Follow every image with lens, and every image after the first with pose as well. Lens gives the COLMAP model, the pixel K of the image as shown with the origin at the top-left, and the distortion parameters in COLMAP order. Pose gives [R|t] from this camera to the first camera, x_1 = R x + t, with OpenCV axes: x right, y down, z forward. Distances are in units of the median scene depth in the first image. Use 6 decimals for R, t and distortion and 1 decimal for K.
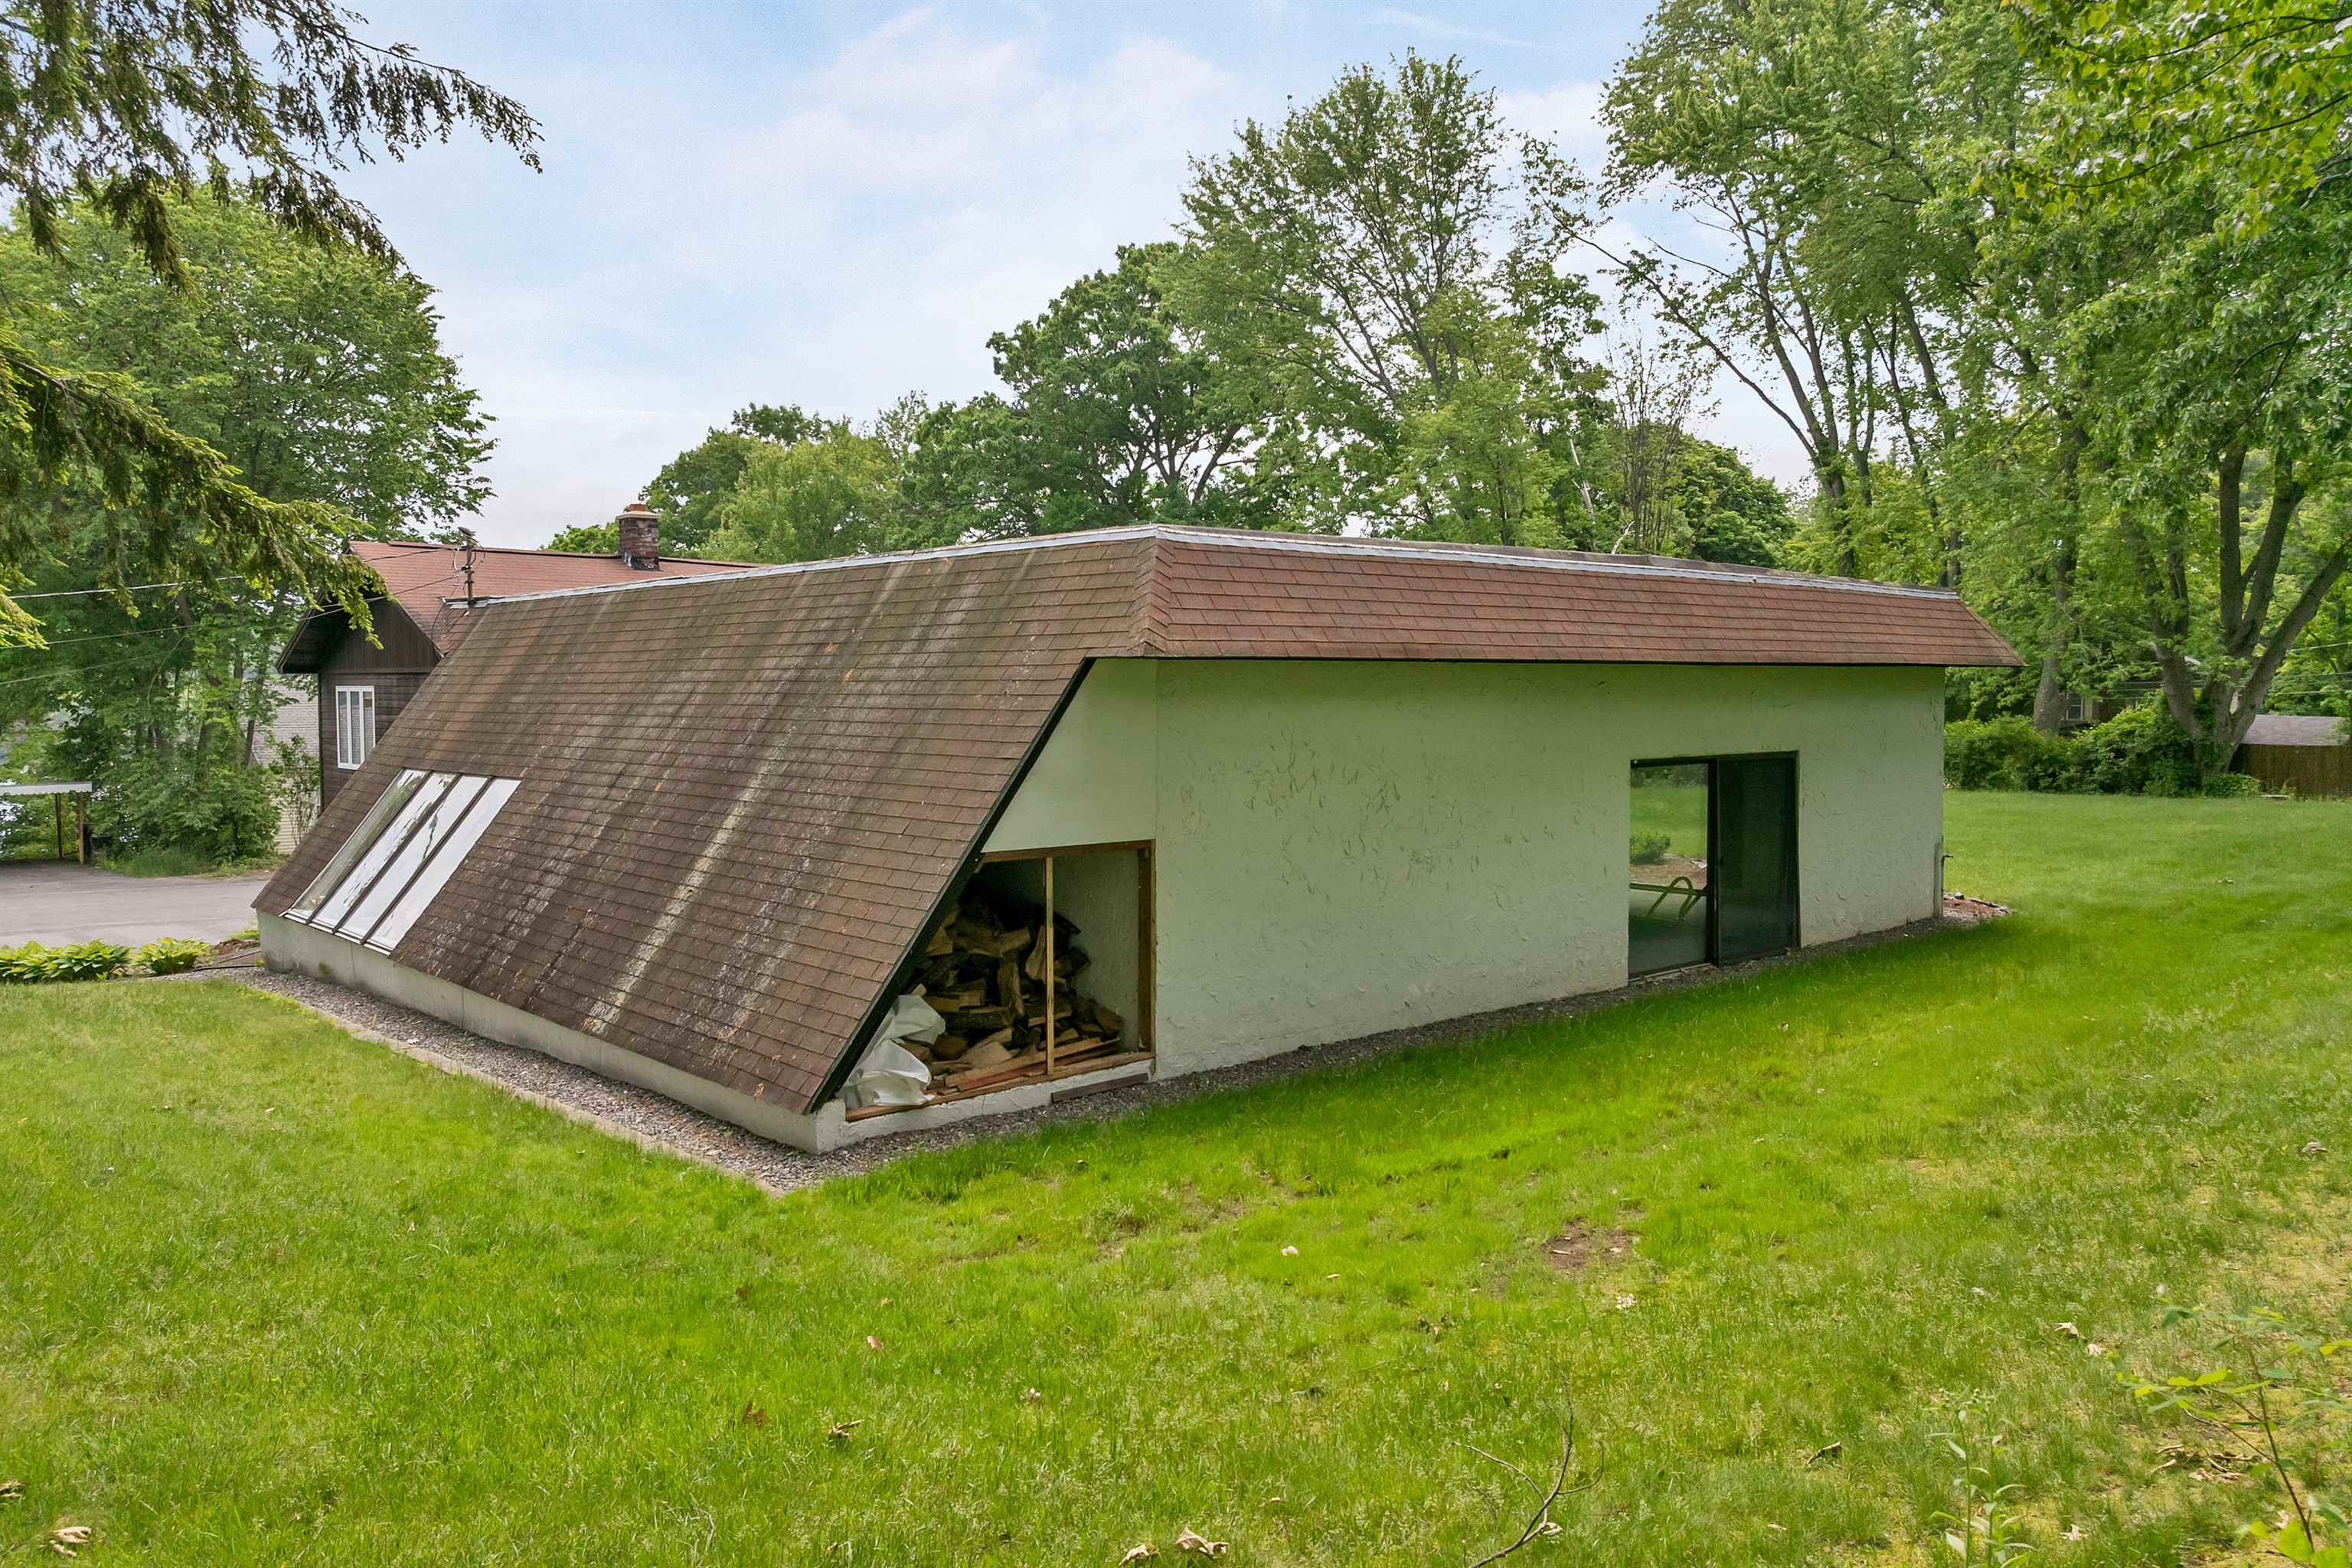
lens RADIAL K [[1685.4, 0, 1176.0], [0, 1685.4, 784.0], [0, 0, 1]] dist [-0.037053, -0.004706]
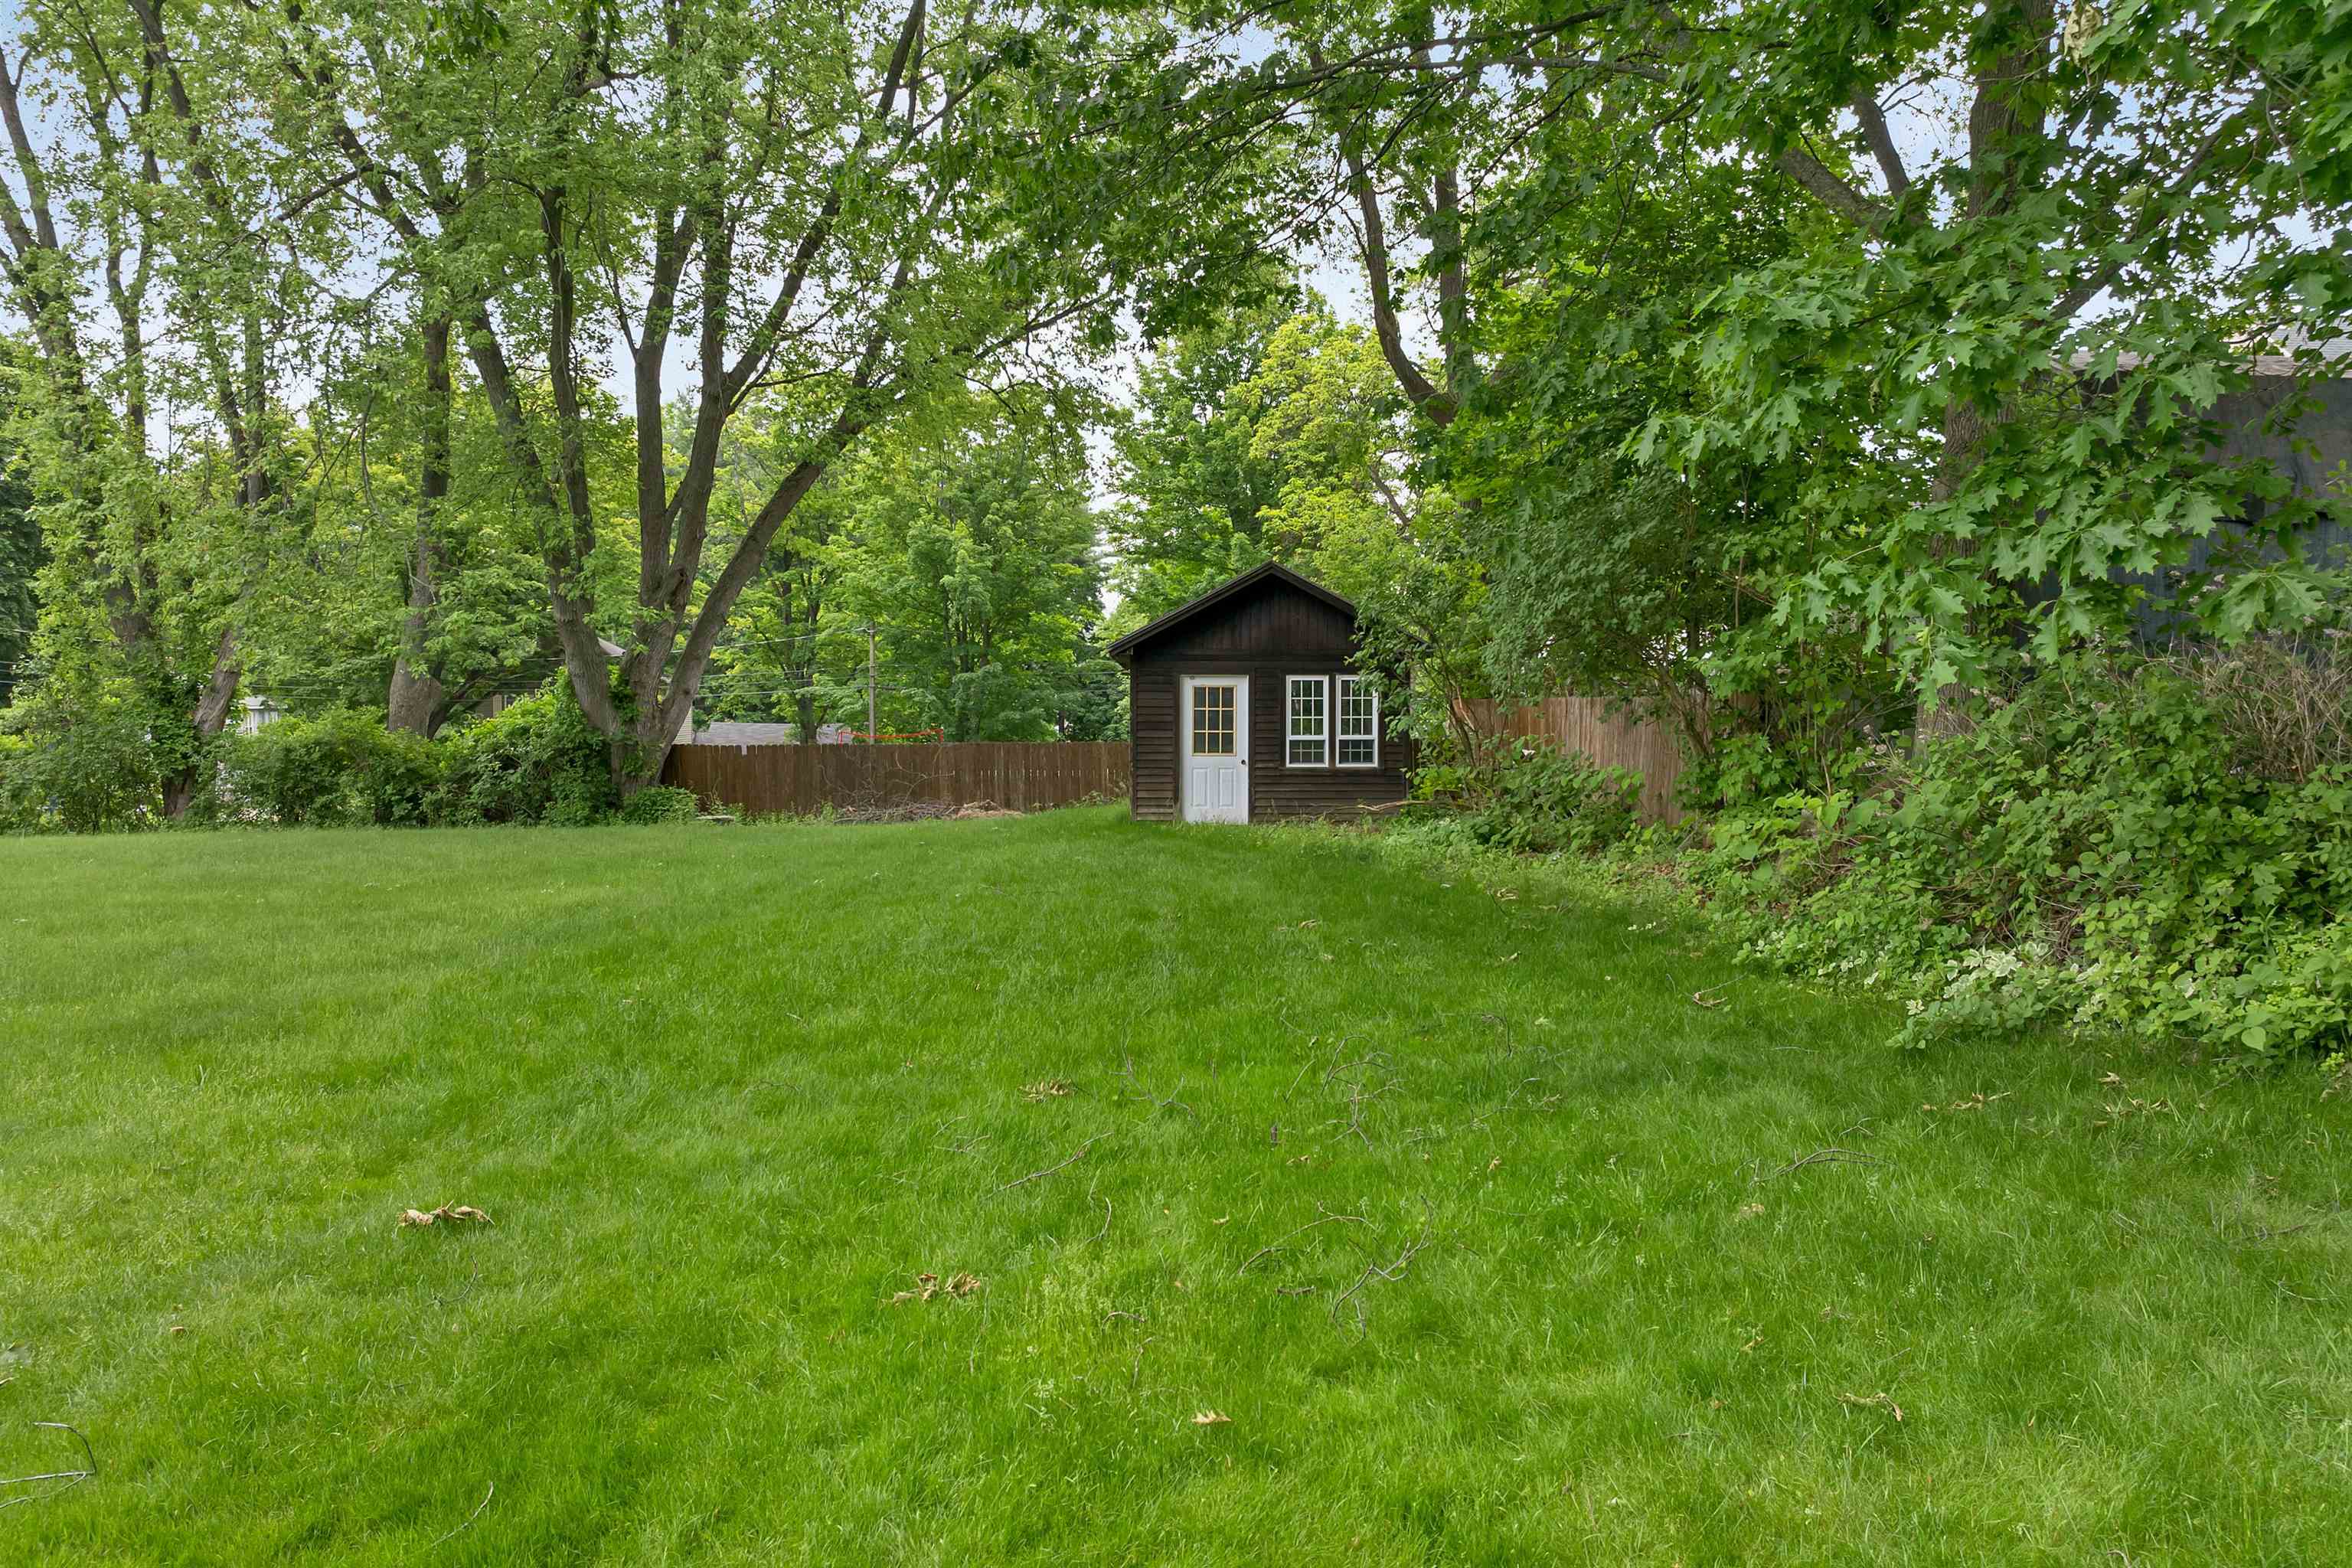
lens RADIAL K [[1685.4, 0, 1176.0], [0, 1685.4, 784.0], [0, 0, 1]] dist [-0.037053, -0.004706]
pose [[0.667505, -0.031841, 0.743924, 0.244665], [0.042118, 0.999100, 0.004971, -0.001815], [-0.743413, 0.028015, 0.668245, 0.352147]]
